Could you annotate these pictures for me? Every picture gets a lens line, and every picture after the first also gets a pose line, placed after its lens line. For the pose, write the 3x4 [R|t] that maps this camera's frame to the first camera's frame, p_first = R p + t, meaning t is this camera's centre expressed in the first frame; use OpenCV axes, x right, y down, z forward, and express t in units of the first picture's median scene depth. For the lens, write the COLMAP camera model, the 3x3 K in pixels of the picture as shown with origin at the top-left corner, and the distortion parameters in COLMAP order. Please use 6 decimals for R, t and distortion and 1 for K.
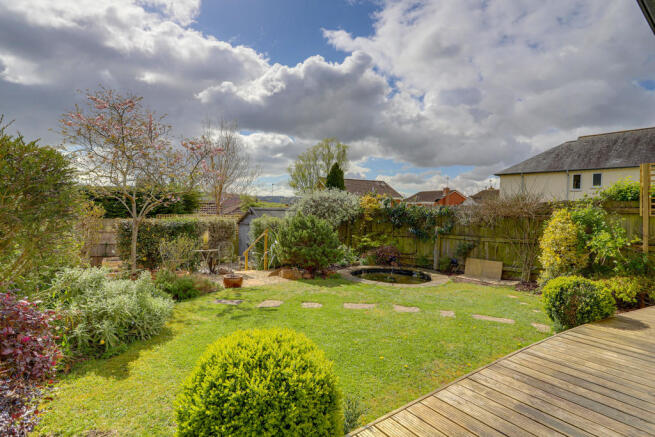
lens RADIAL K [[325.1, 0, 329.2], [0, 325.1, 218.6], [0, 0, 1]] dist [-0.013296, 0.002115]
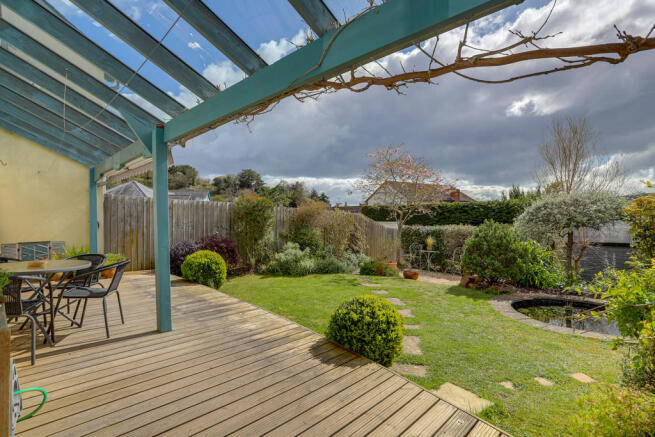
lens RADIAL K [[325.1, 0, 334.4], [0, 325.1, 217.1], [0, 0, 1]] dist [-0.013296, 0.002115]
pose [[0.159090, -0.016567, -0.987125, 2.190094], [-0.020269, 0.999594, -0.020043, -0.011300], [0.987056, 0.023197, 0.158690, 1.076607]]
